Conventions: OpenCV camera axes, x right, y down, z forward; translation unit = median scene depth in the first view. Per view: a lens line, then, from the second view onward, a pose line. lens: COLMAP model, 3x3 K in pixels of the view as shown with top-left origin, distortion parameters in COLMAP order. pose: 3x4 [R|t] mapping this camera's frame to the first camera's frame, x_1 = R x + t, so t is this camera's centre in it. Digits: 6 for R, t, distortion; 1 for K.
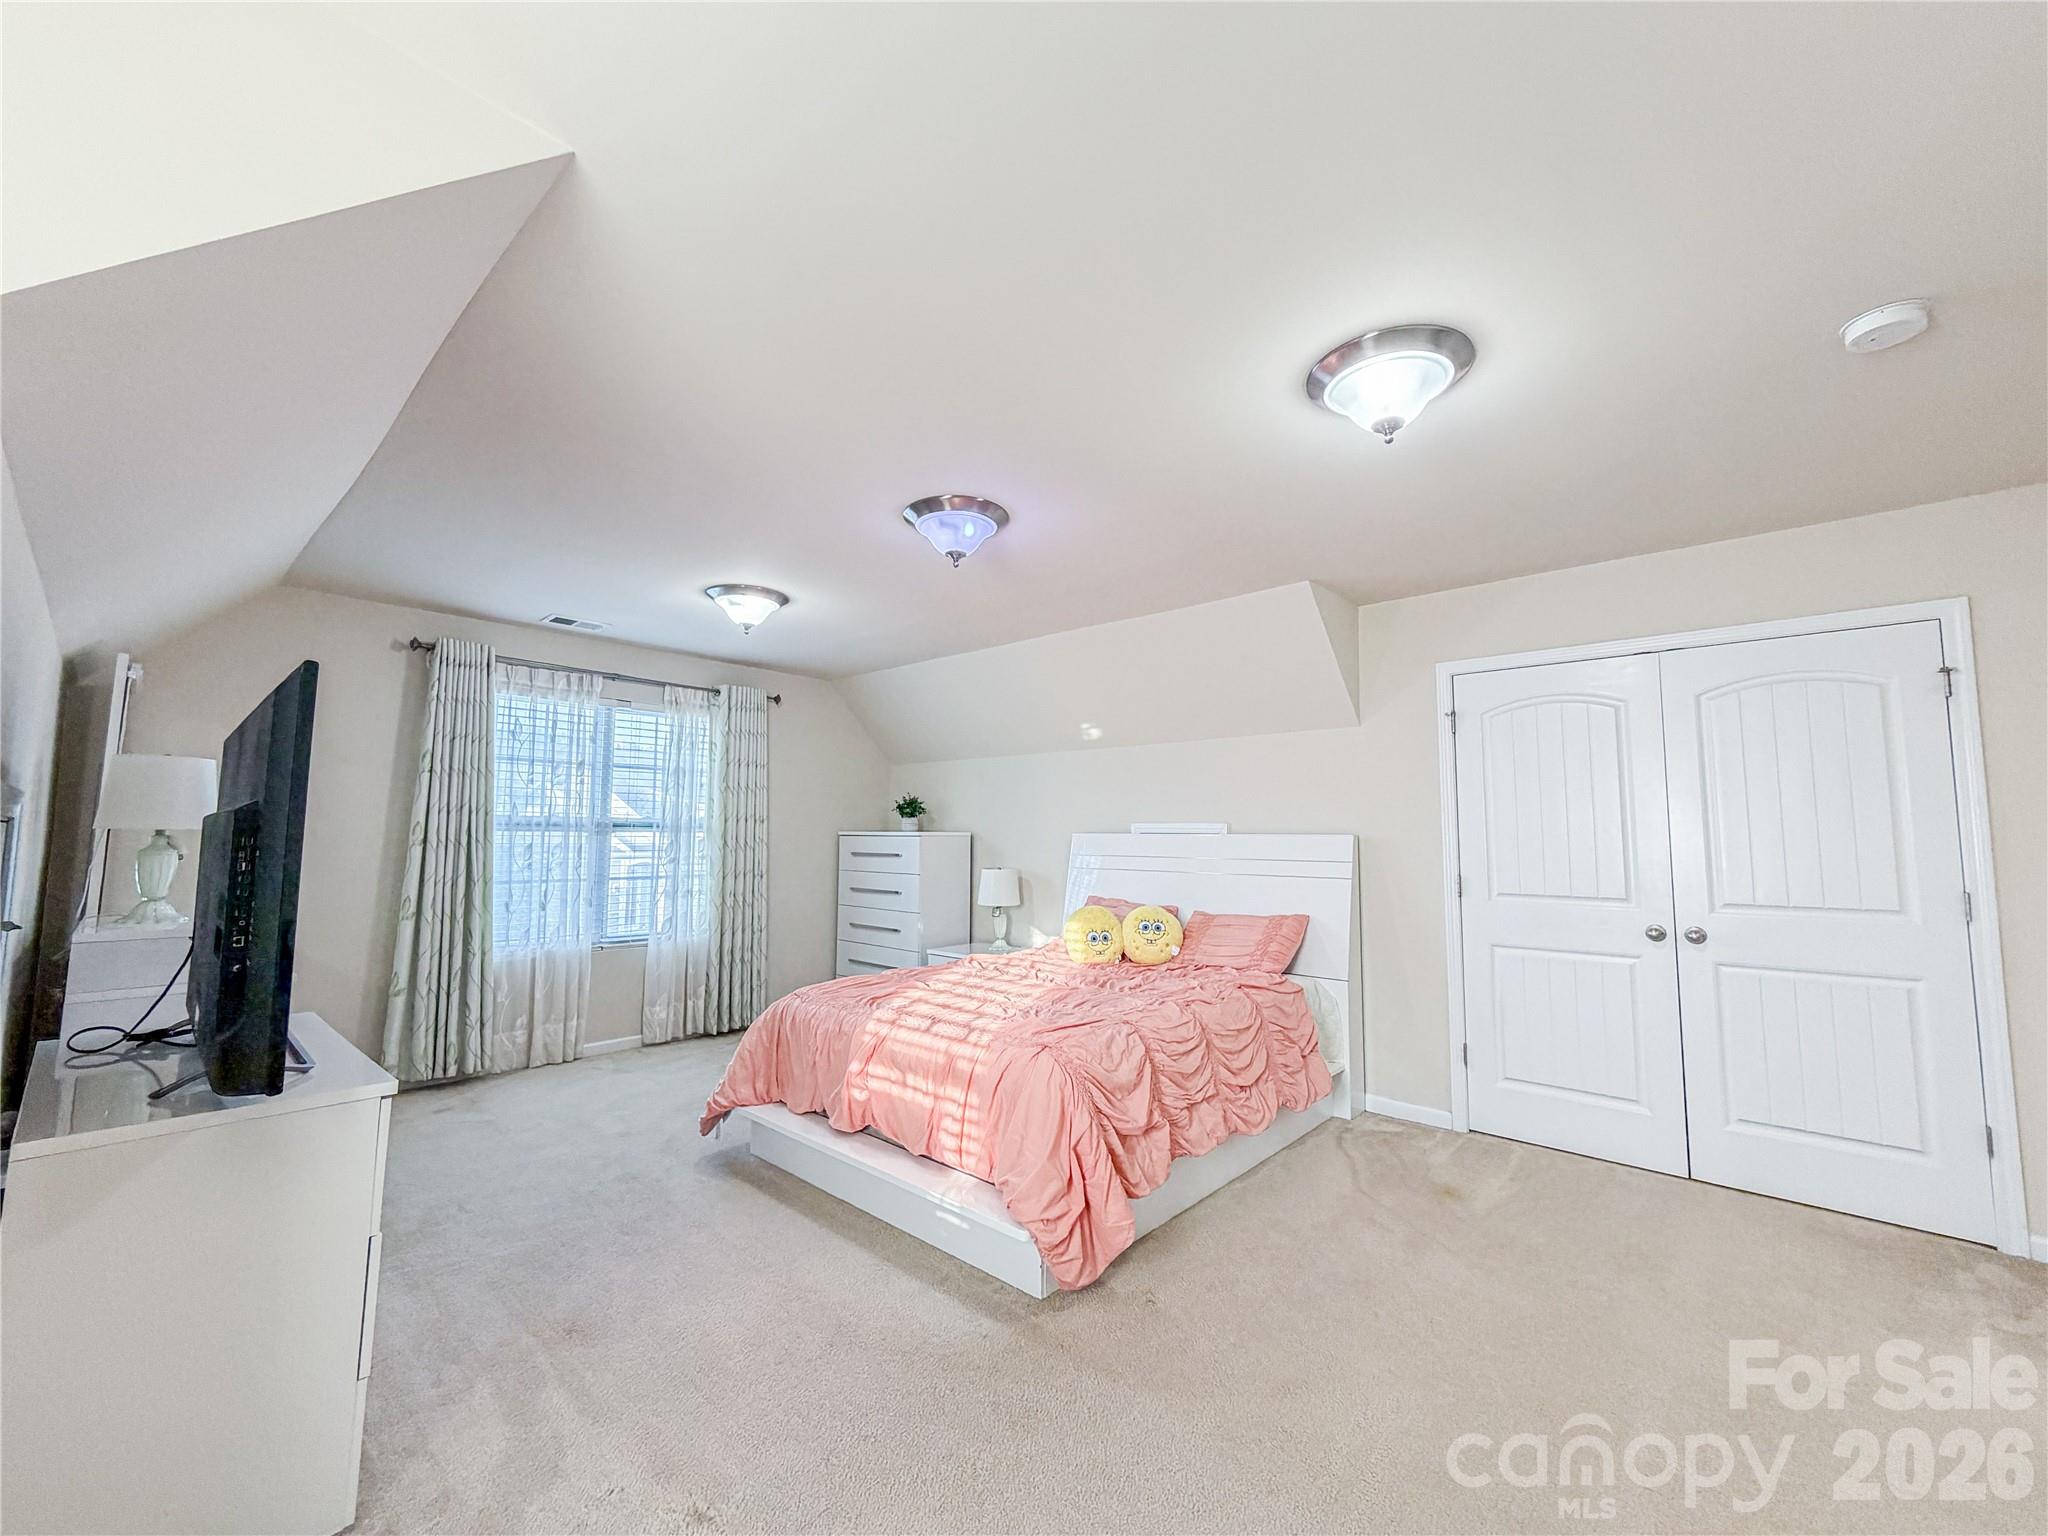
lens RADIAL K [[821.8, 0, 1024.0], [0, 821.8, 768.0], [0, 0, 1]] dist [-0.000716, -0.000009]
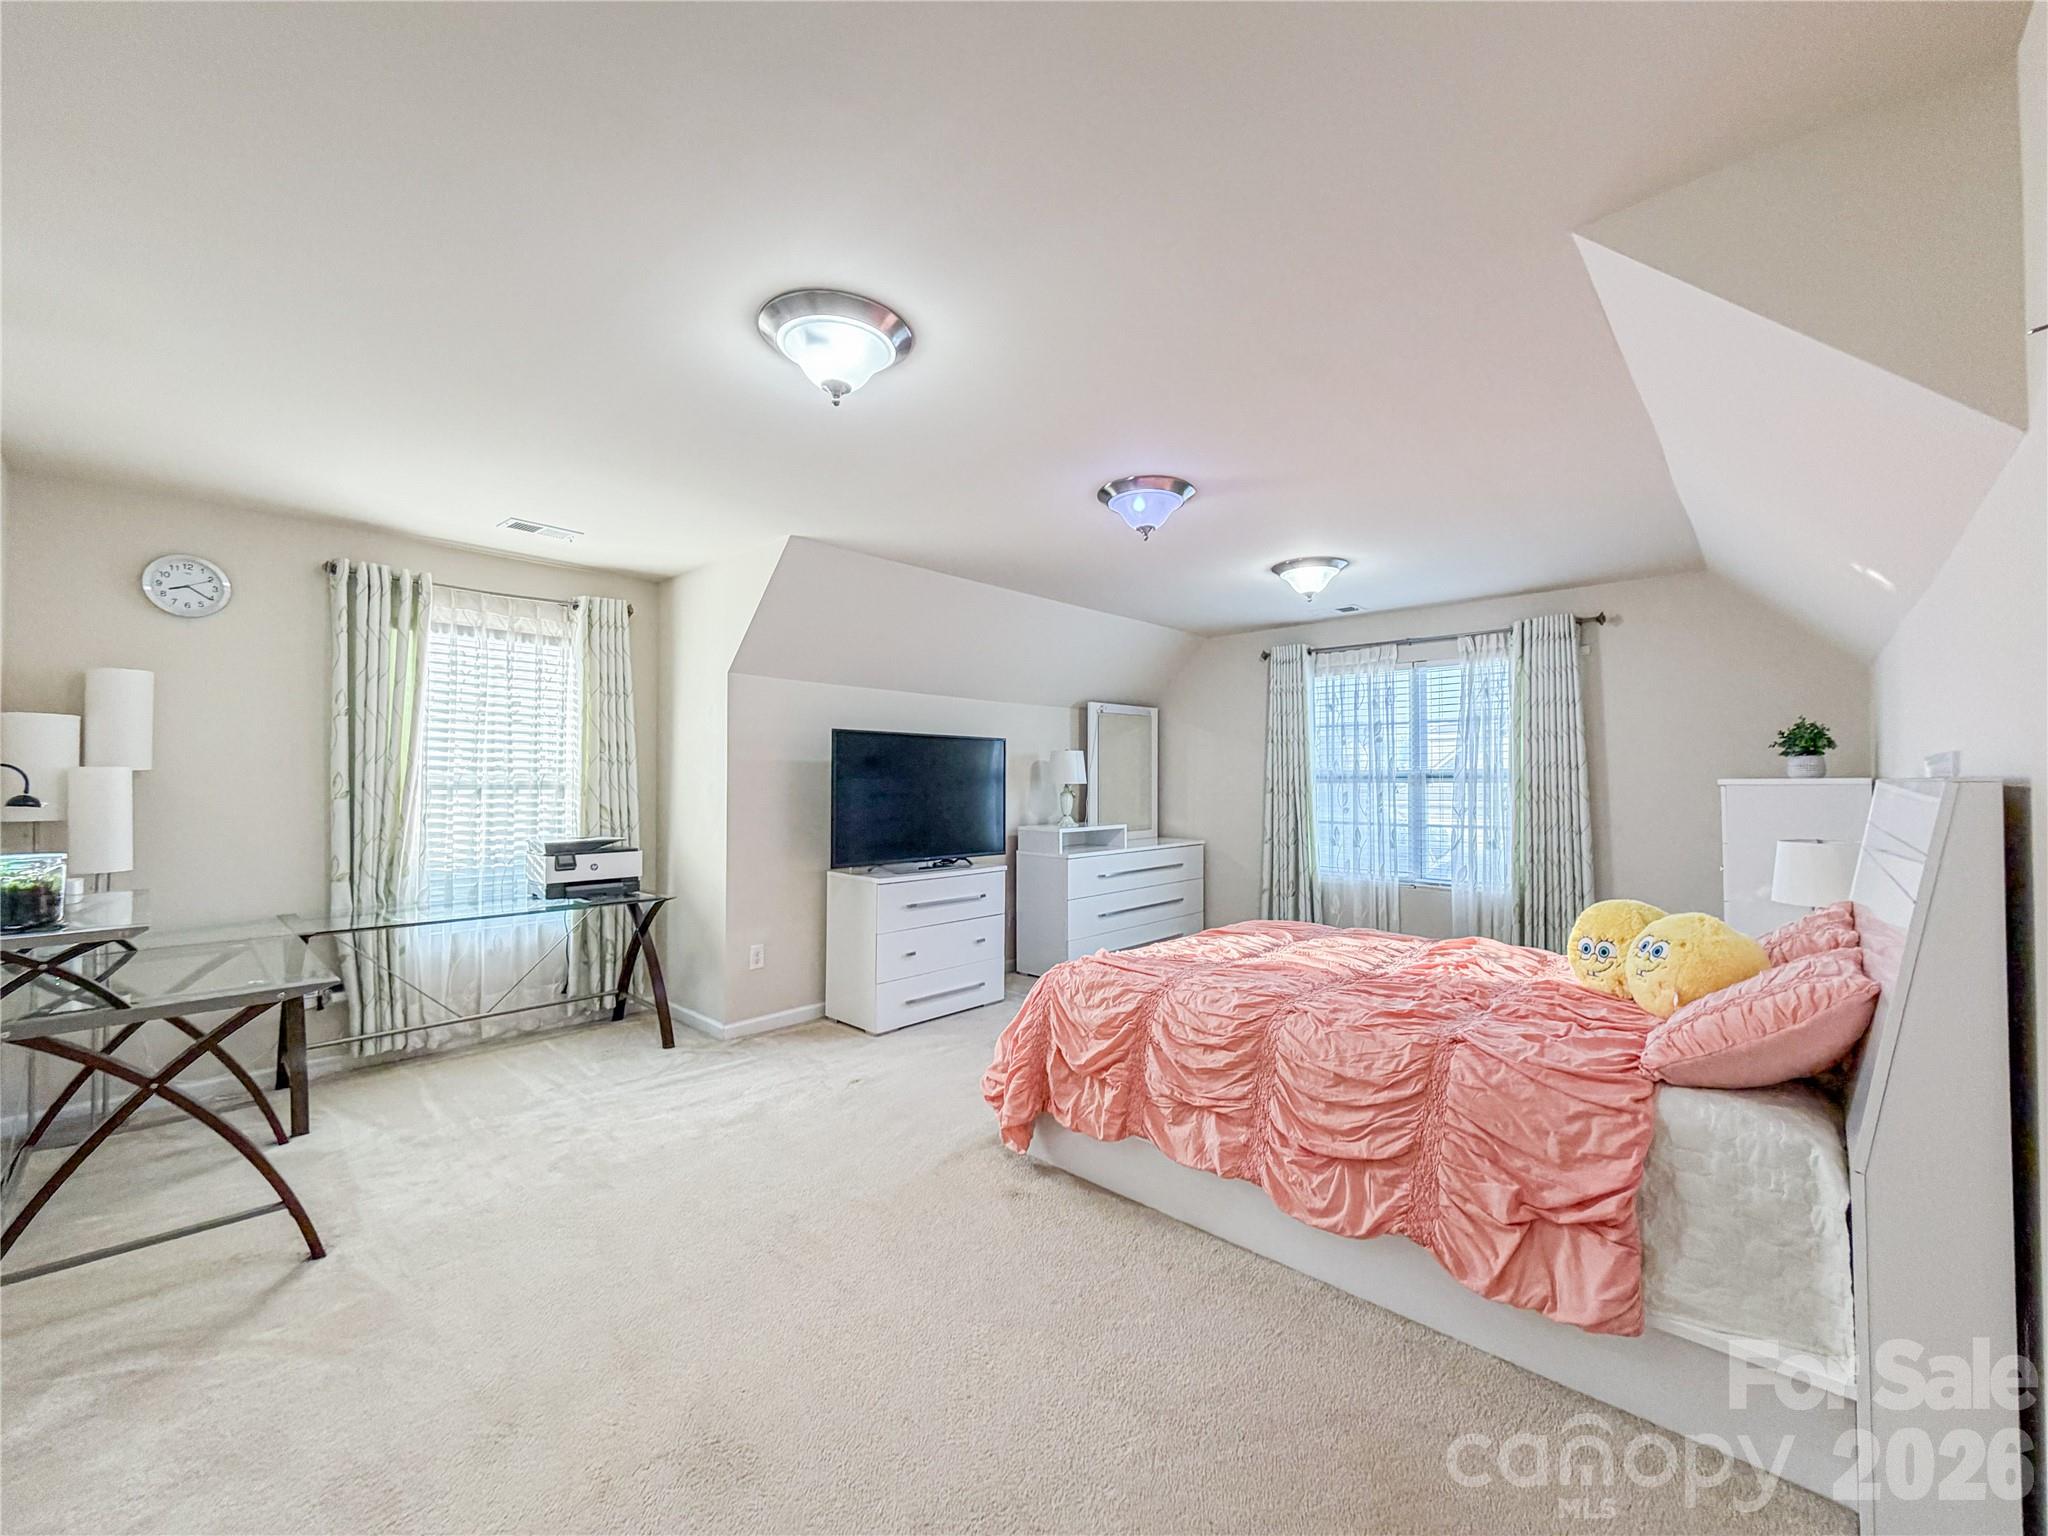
lens RADIAL K [[821.8, 0, 1024.0], [0, 821.8, 768.0], [0, 0, 1]] dist [-0.000716, -0.000009]
pose [[-0.029732, -0.025670, -0.999228, 0.639419], [0.083269, 0.996132, -0.028068, 0.047380], [0.996083, -0.084039, -0.027480, 0.536034]]
